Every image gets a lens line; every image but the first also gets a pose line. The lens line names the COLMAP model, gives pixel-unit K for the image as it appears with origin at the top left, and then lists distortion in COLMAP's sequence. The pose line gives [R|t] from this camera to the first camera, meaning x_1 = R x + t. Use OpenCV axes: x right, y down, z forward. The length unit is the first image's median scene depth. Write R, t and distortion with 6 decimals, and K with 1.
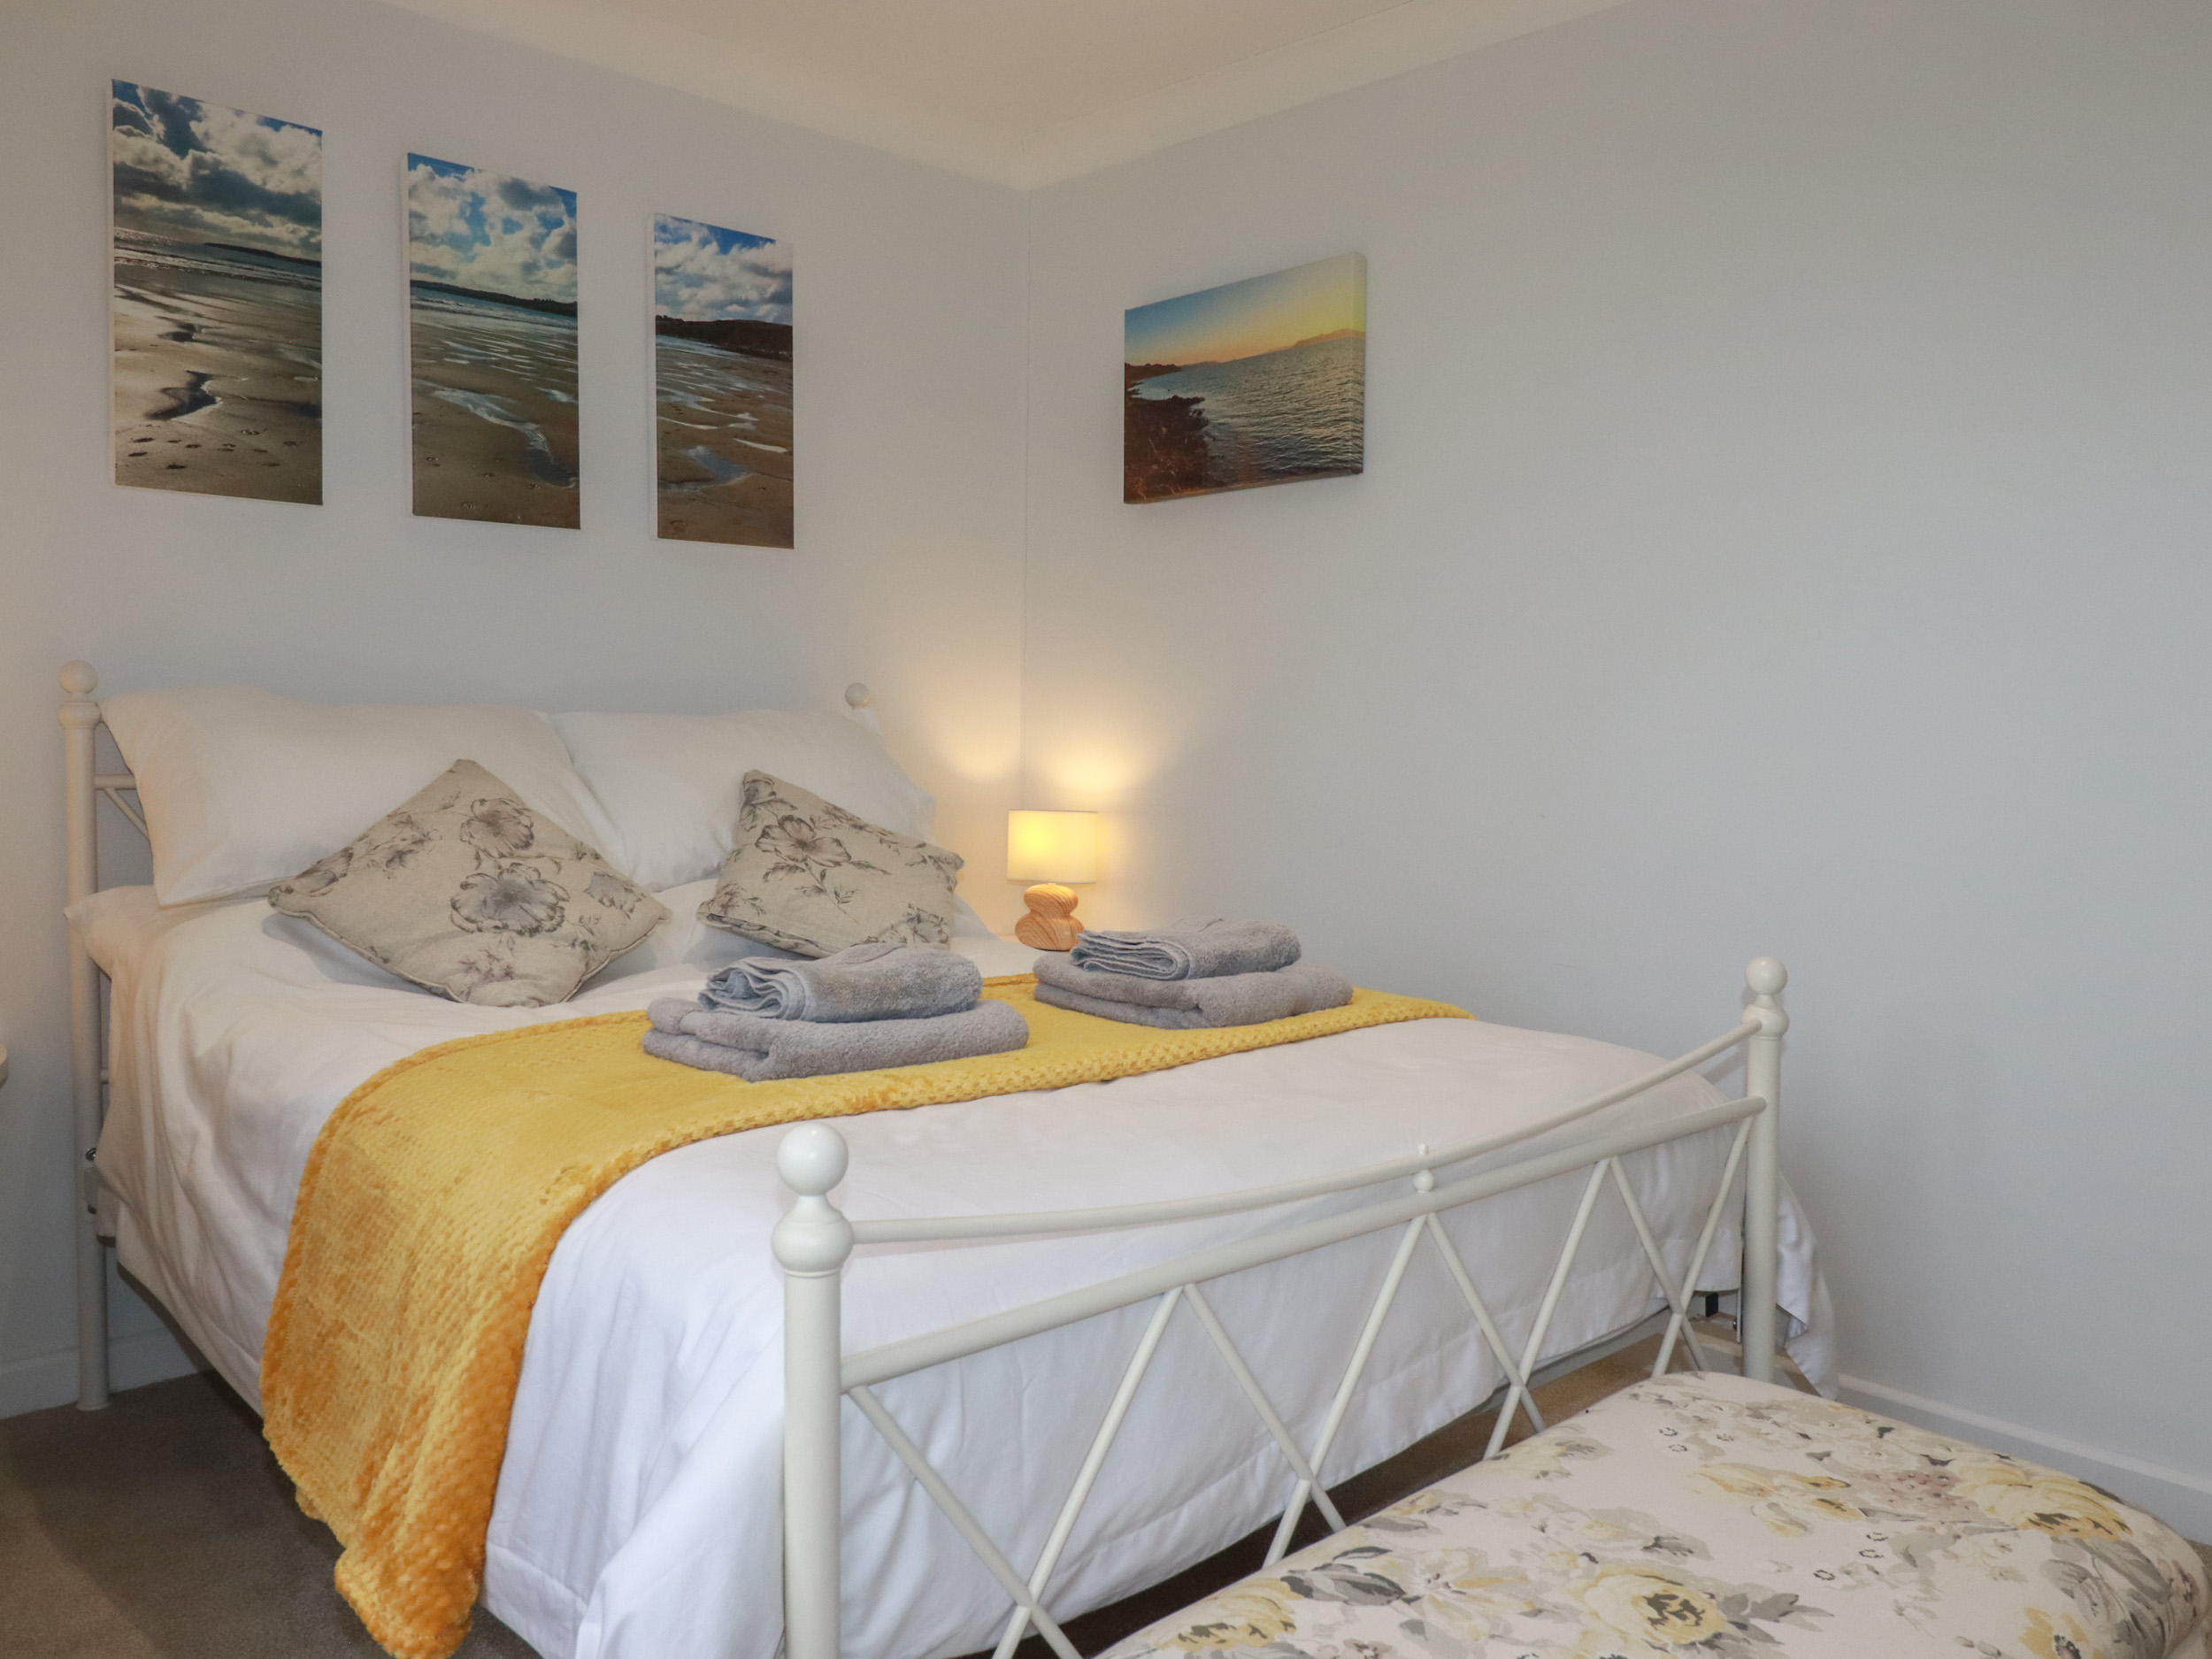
lens RADIAL K [[1733.7, 0, 1107.1], [0, 1733.7, 832.4], [0, 0, 1]] dist [0.014104, -0.009951]
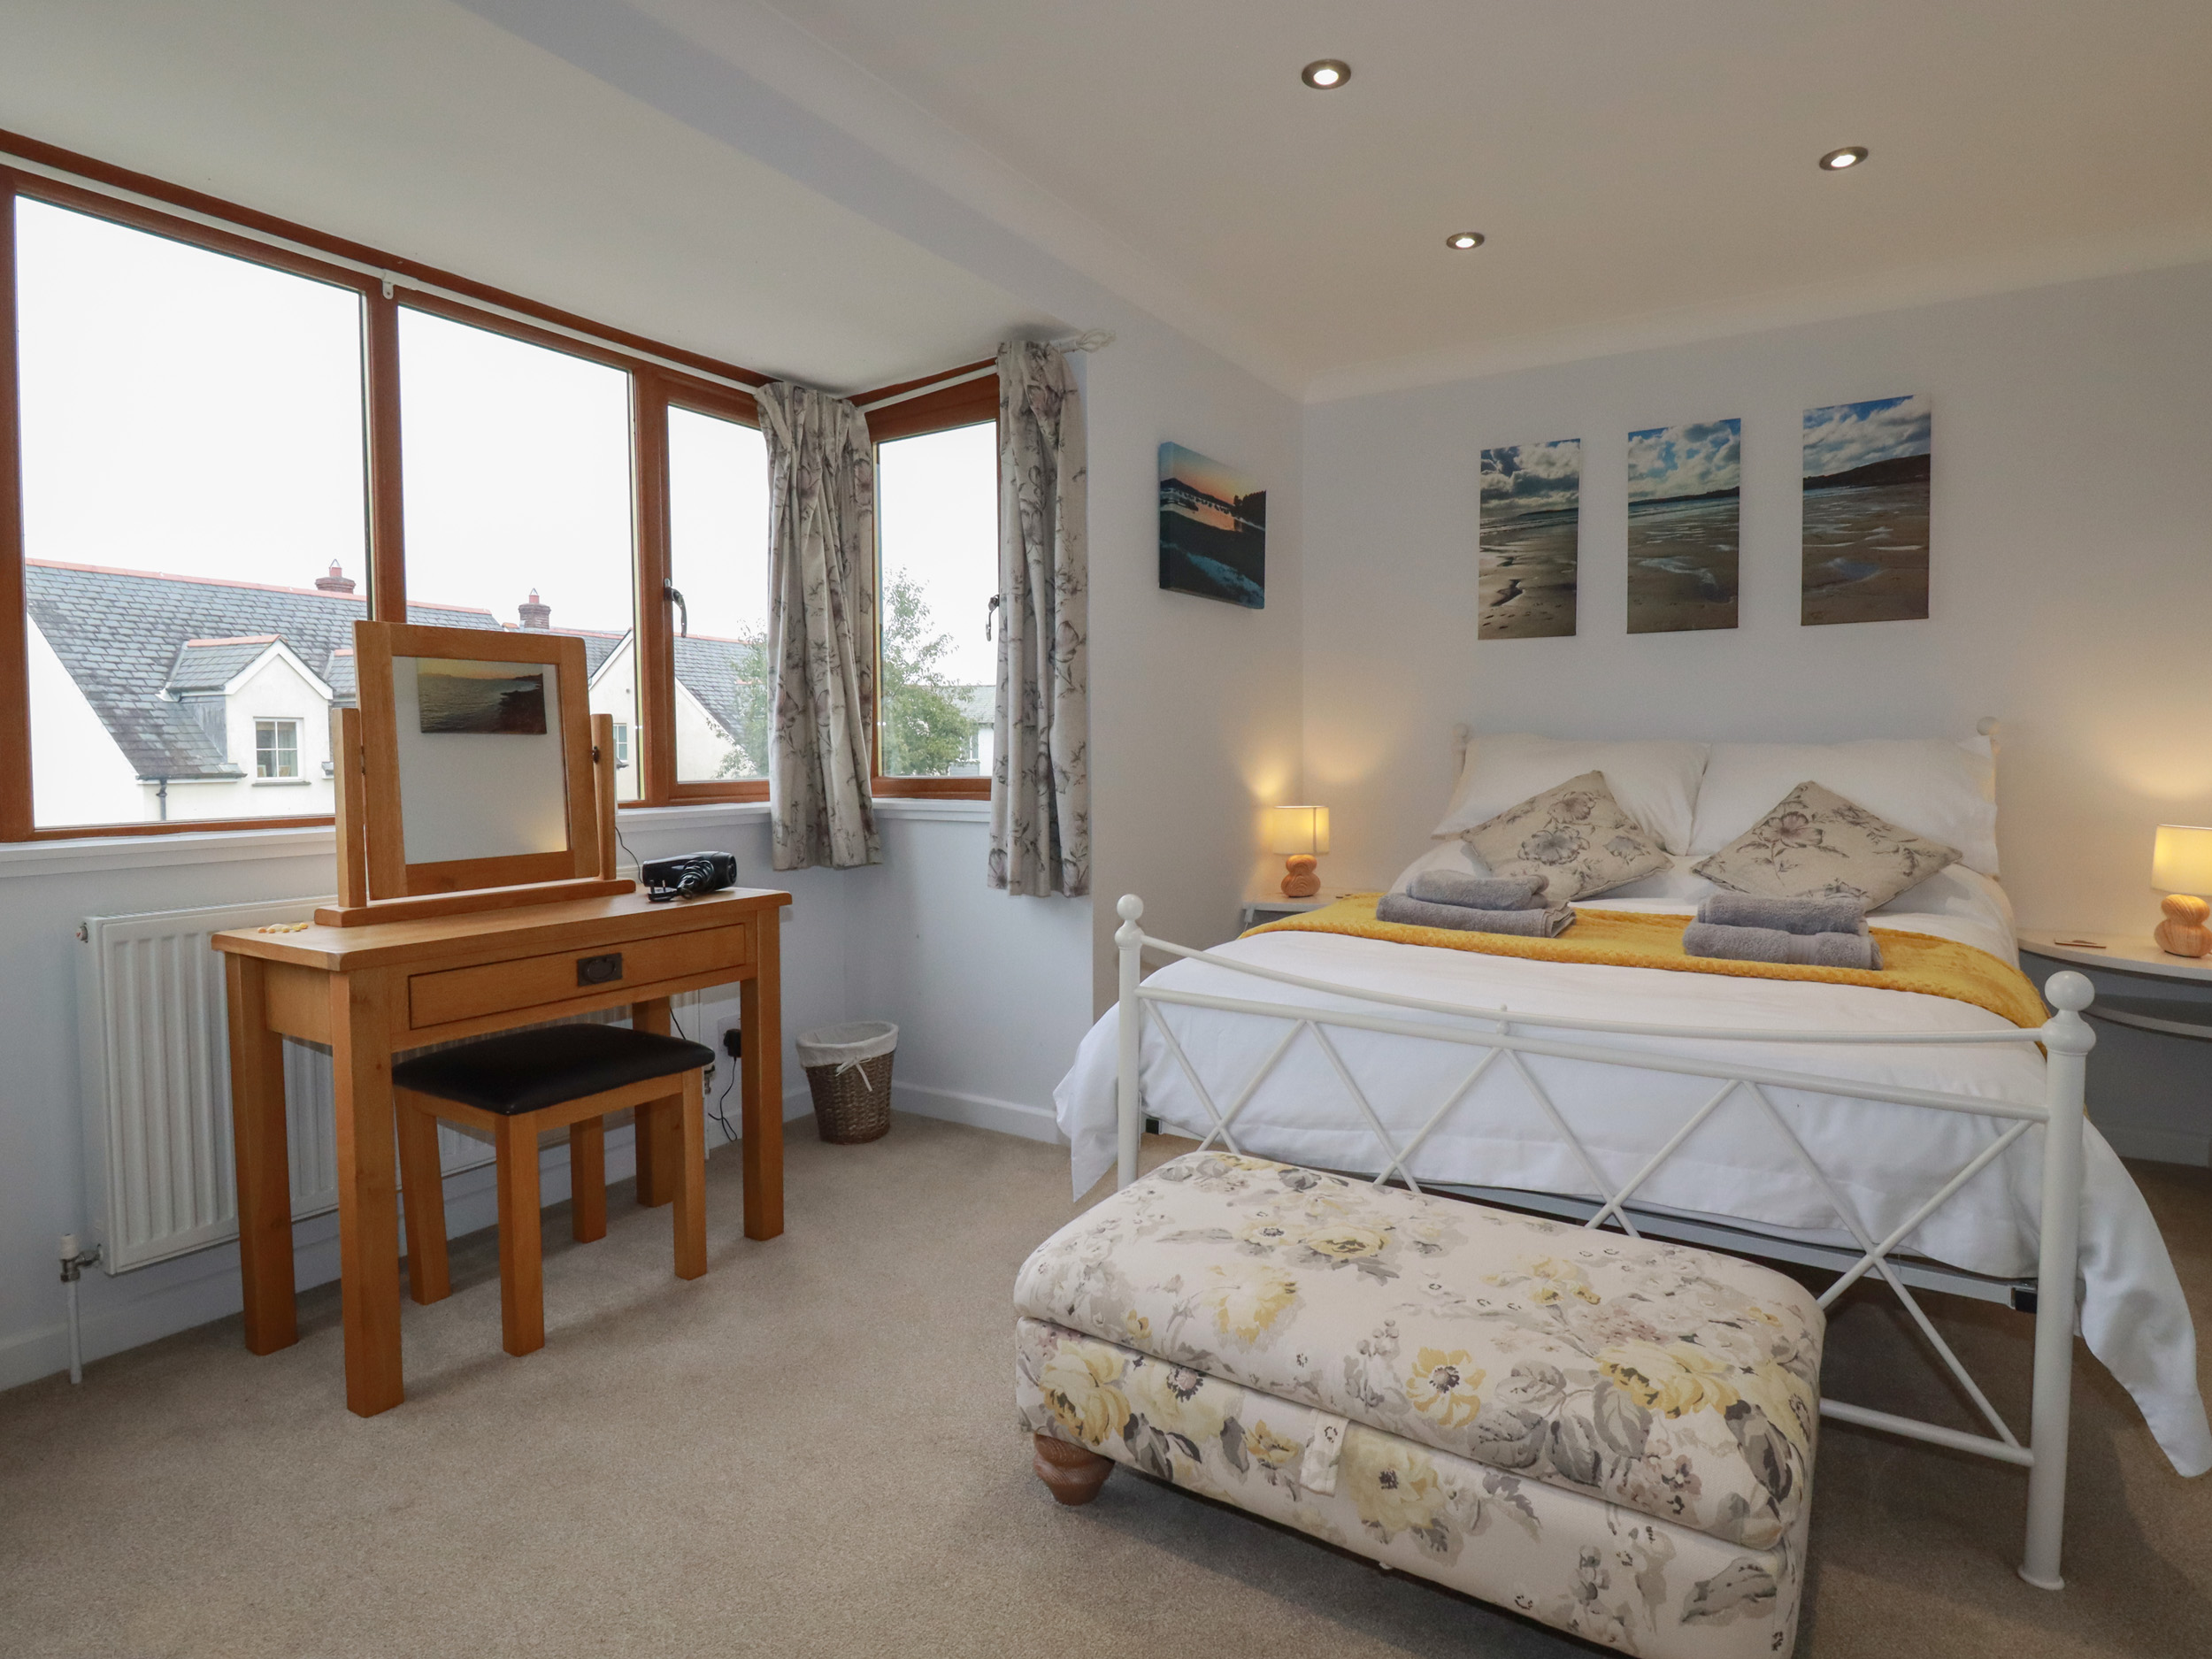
lens RADIAL K [[1144.2, 0, 1107.1], [0, 1144.2, 820.9], [0, 0, 1]] dist [-0.004073, -0.000687]
pose [[0.236640, 0.050905, -0.970263, 0.628722], [-0.058585, 0.997557, 0.038048, -0.005176], [0.969829, 0.047840, 0.239045, 0.215653]]
